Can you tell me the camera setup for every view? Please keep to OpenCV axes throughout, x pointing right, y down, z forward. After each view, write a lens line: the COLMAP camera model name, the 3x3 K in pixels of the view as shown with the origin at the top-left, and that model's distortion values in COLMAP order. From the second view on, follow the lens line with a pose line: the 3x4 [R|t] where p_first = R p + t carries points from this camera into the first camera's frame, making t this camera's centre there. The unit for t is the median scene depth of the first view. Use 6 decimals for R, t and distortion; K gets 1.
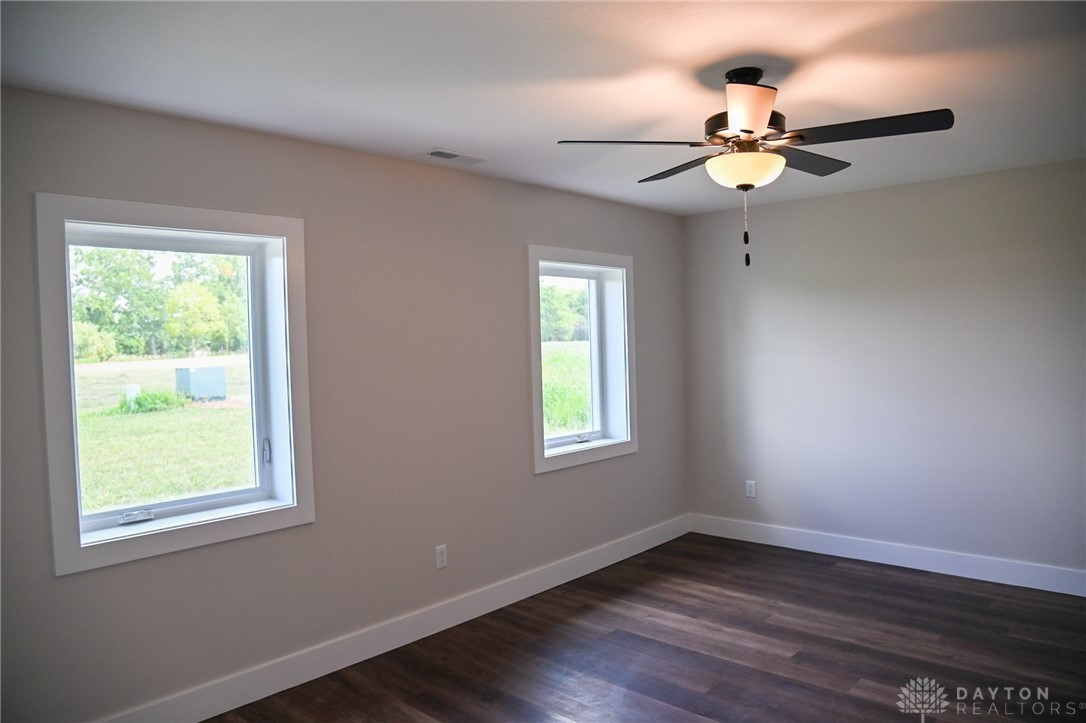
lens RADIAL K [[749.3, 0, 538.4], [0, 749.3, 357.4], [0, 0, 1]] dist [-0.087029, 0.024343]
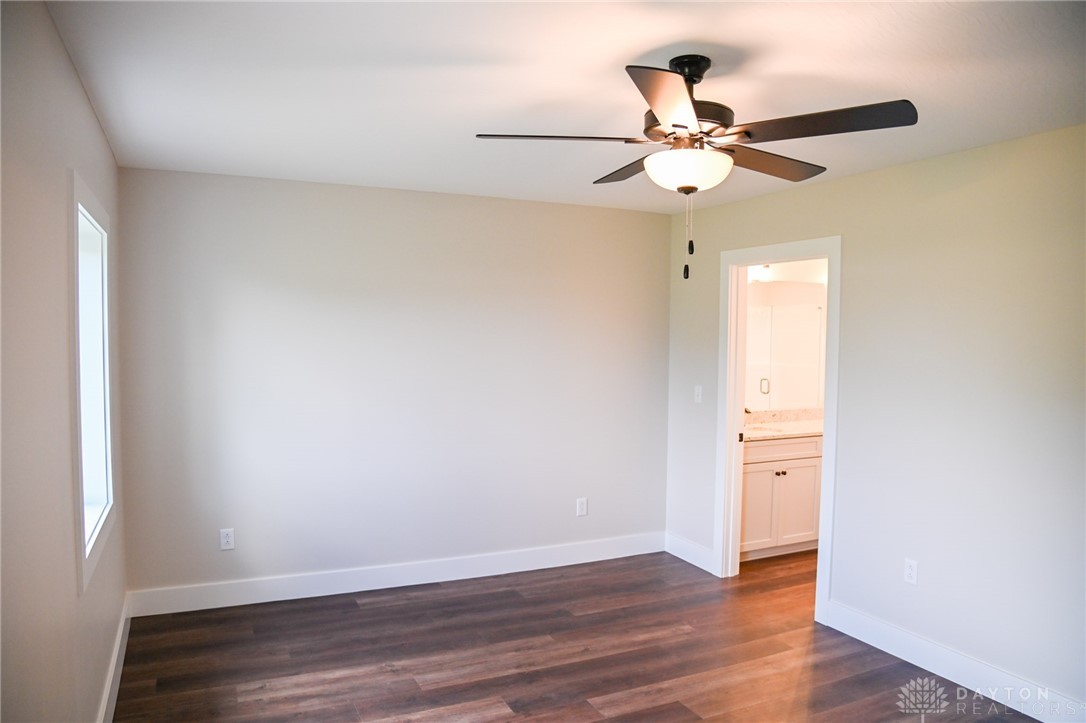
lens RADIAL K [[749.3, 0, 552.0], [0, 749.3, 337.2], [0, 0, 1]] dist [-0.087029, 0.024343]
pose [[0.383565, 0.024501, 0.923189, -0.381472], [0.001913, 0.999625, -0.027324, -0.015973], [-0.923512, 0.012246, 0.383374, 0.498853]]
